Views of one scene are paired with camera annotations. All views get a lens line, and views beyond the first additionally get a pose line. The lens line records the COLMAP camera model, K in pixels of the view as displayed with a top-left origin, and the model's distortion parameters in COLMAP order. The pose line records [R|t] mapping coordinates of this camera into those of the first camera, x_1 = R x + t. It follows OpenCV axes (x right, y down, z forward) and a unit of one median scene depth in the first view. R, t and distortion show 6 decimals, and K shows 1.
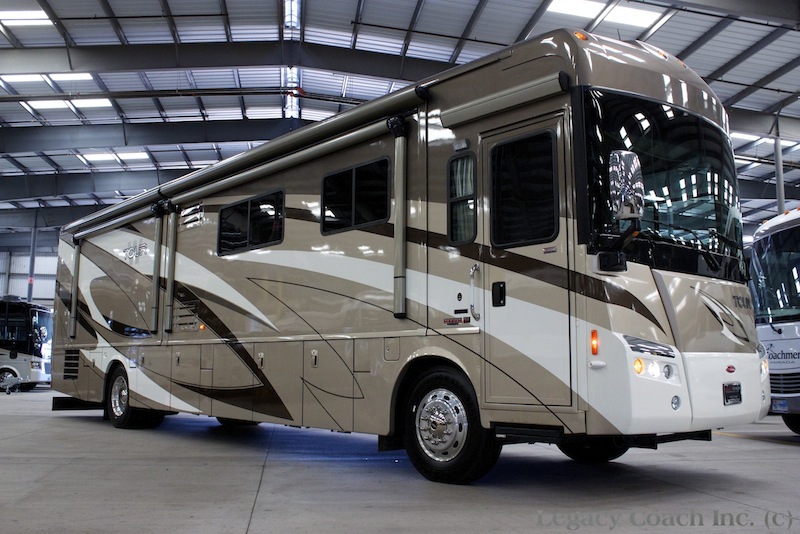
lens RADIAL K [[755.3, 0, 400.0], [0, 755.3, 267.0], [0, 0, 1]] dist [-0.081379, 0.004580]
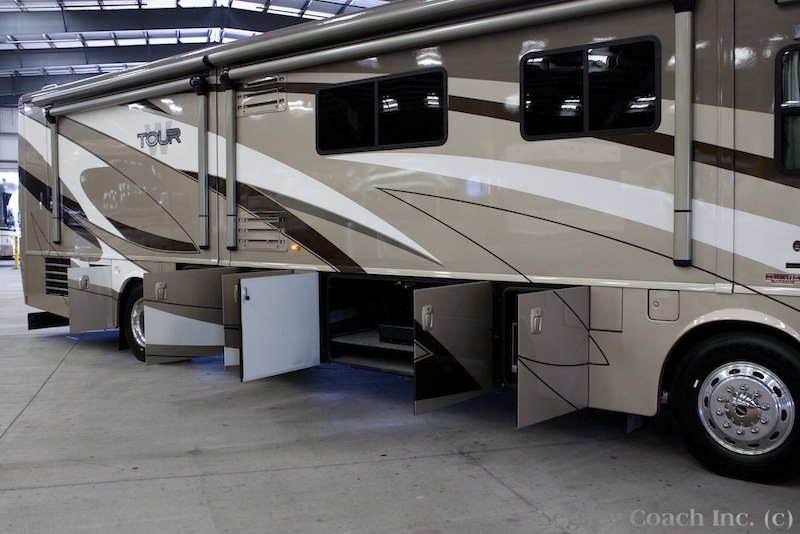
lens RADIAL K [[789.0, 0, 400.0], [0, 789.0, 267.0], [0, 0, 1]] dist [-0.087518, -0.008759]
pose [[0.990626, -0.021883, 0.134836, -0.265154], [-0.004493, 0.981331, 0.192272, -0.054305], [-0.136526, -0.191075, 0.972034, 0.205835]]
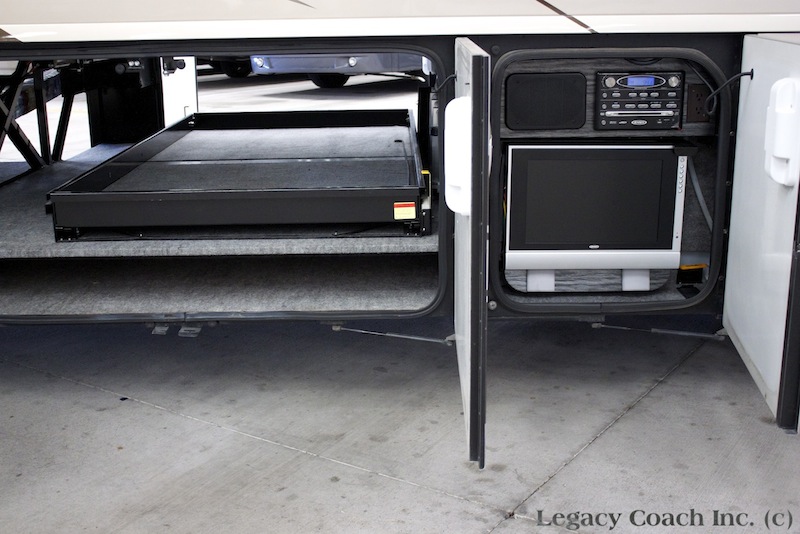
lens RADIAL K [[980.8, 0, 400.0], [0, 980.8, 267.0], [0, 0, 1]] dist [-0.002936, -0.004529]
pose [[0.672880, -0.207240, 0.710130, -0.341151], [-0.080228, 0.933851, 0.348549, 0.042877], [-0.735388, -0.291504, 0.611743, 0.629835]]
